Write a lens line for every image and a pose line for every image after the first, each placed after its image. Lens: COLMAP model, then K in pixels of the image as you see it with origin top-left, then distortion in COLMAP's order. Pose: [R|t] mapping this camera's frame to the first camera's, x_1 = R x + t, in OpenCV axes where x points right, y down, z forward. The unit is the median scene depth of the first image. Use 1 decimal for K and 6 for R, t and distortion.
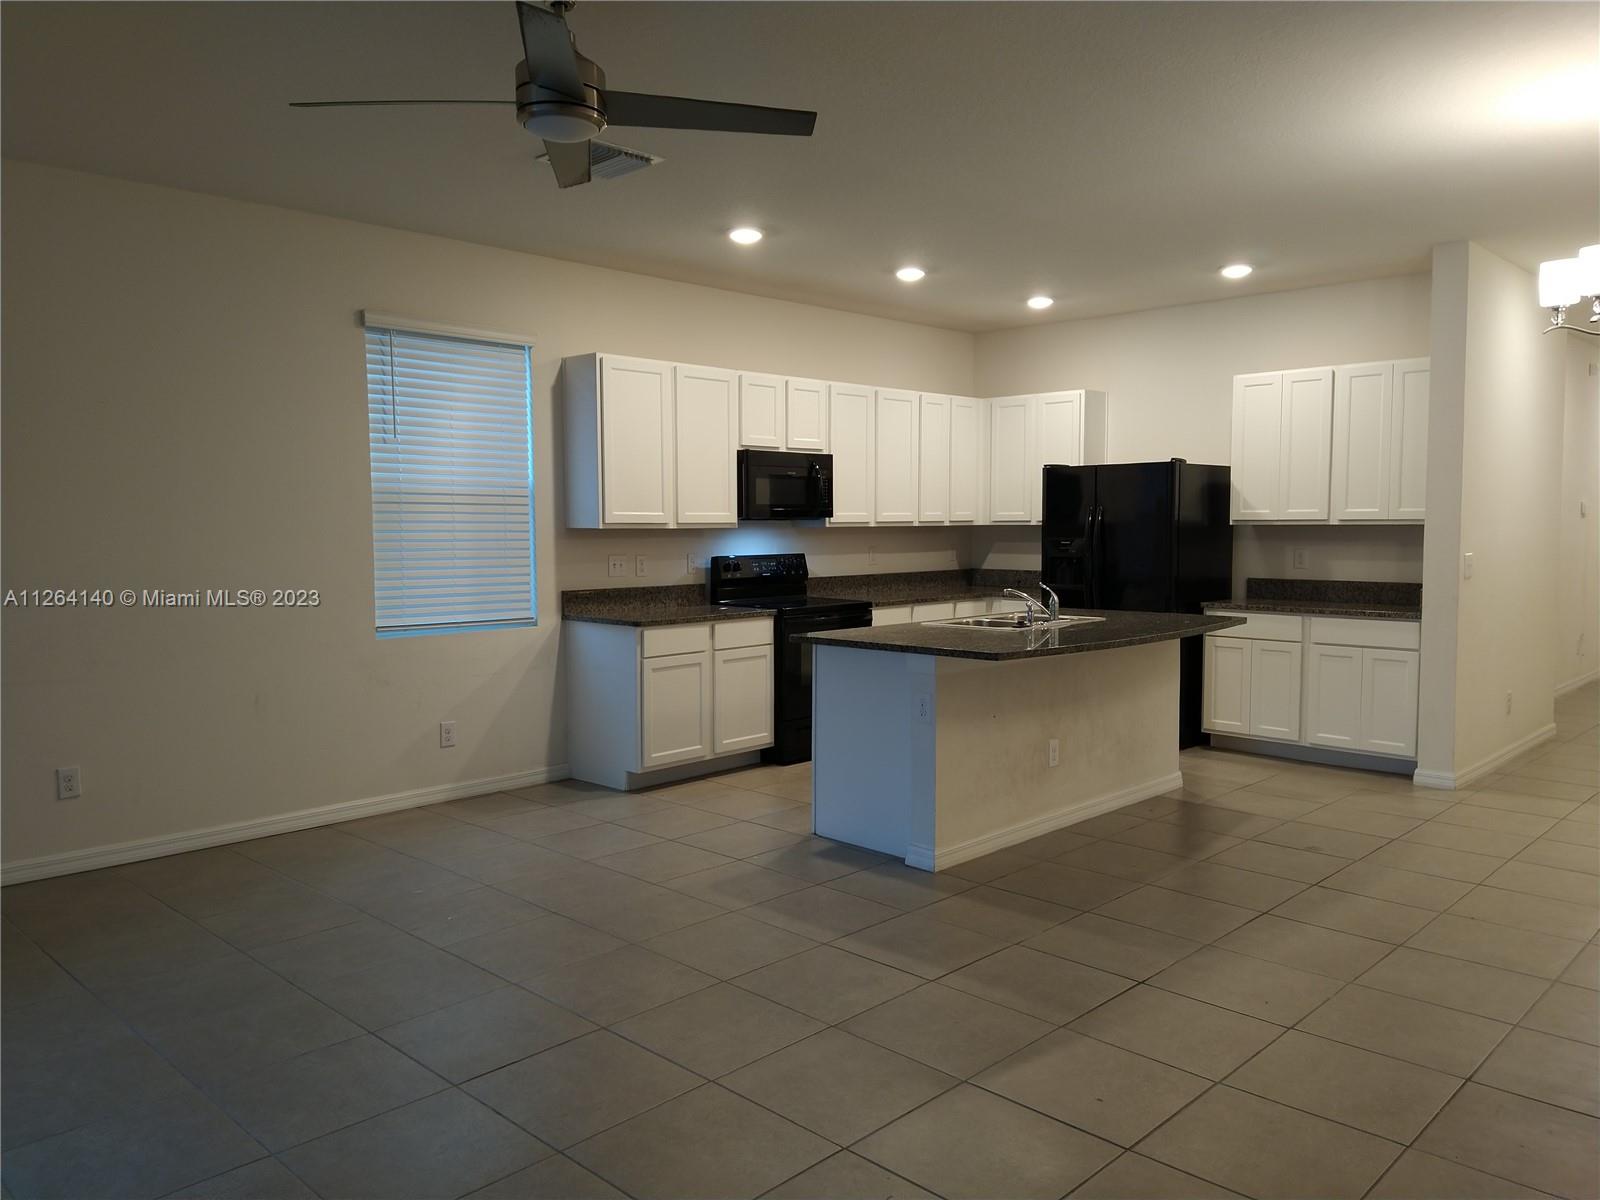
lens RADIAL K [[1193.0, 0, 784.0], [0, 1193.0, 601.7], [0, 0, 1]] dist [0.068984, -0.033236]
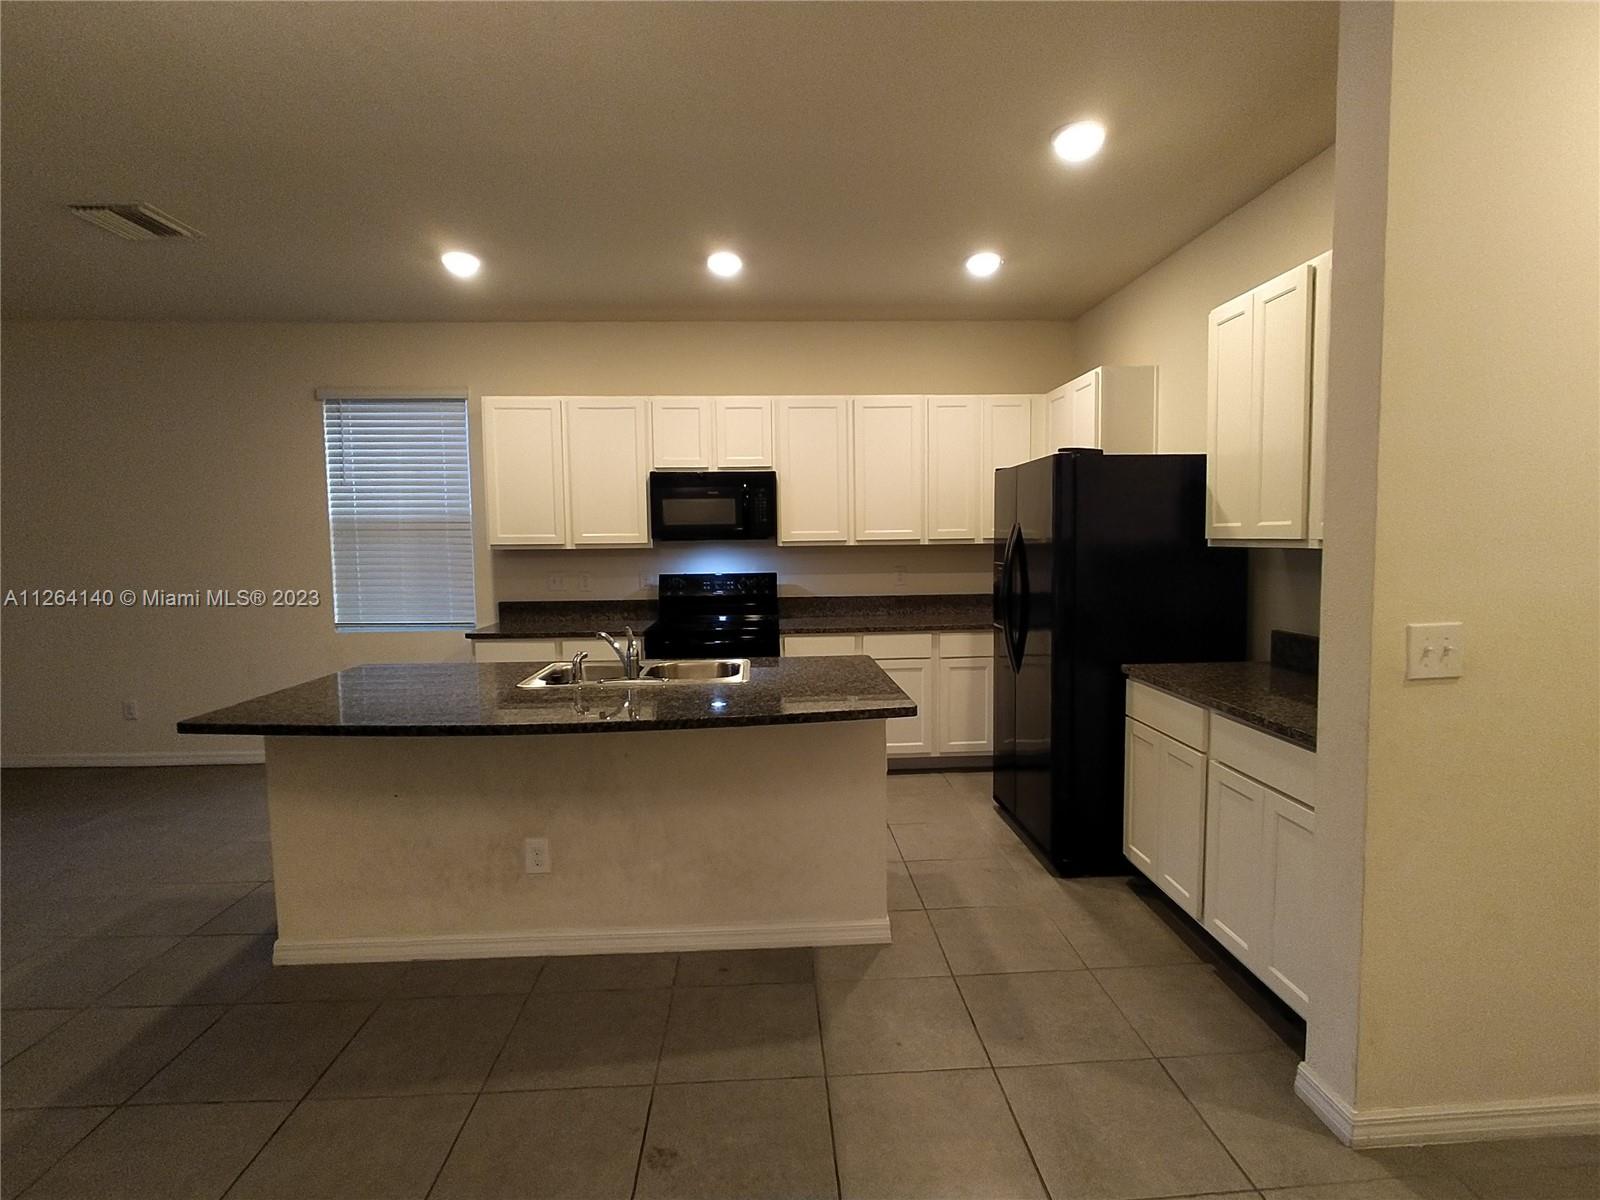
lens RADIAL K [[793.1, 0, 809.7], [0, 793.1, 601.5], [0, 0, 1]] dist [-0.004758, -0.003104]
pose [[0.737016, 0.049623, -0.674051, 0.578020], [-0.038266, 0.998765, 0.031687, -0.046587], [0.674791, 0.002440, 0.738005, 0.639602]]
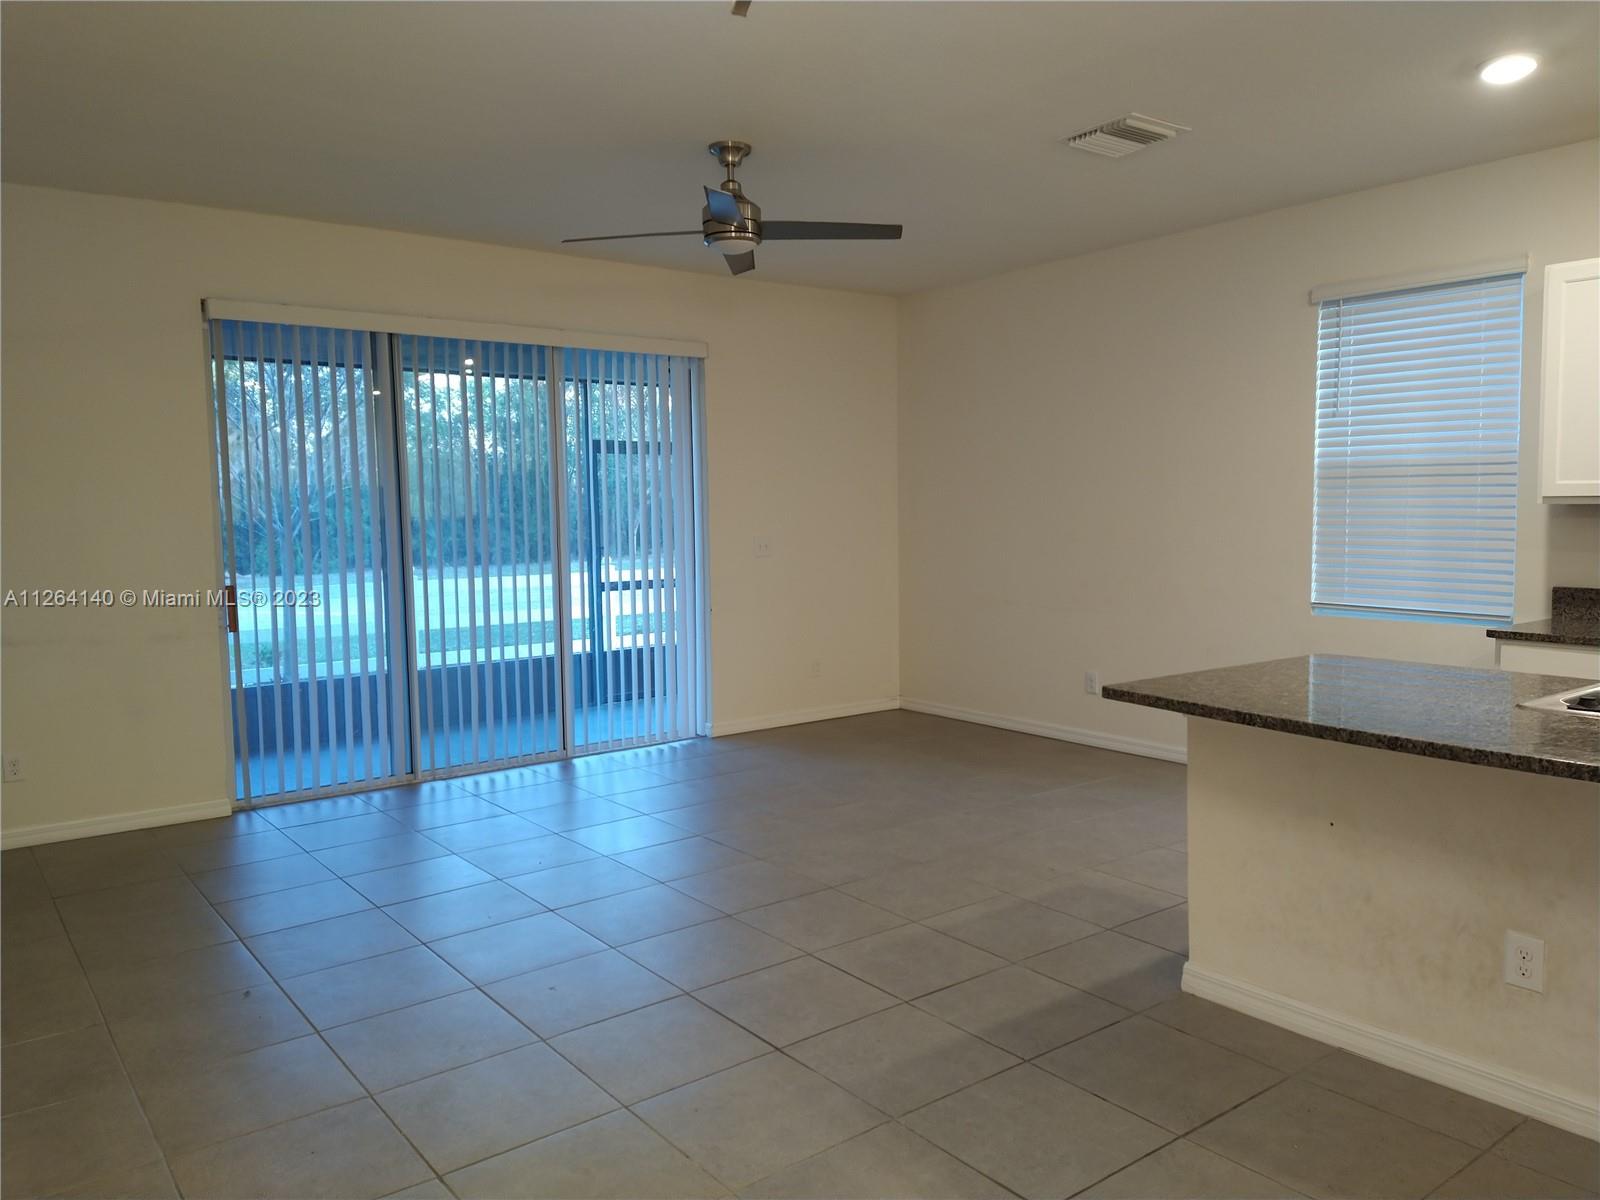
lens RADIAL K [[1193.0, 0, 795.2], [0, 1193.0, 605.4], [0, 0, 1]] dist [0.068984, -0.033236]
pose [[-0.151051, 0.086650, -0.984721, 0.647659], [-0.053857, 0.993950, 0.095724, -0.045100], [0.987058, 0.067493, -0.145471, 0.653082]]
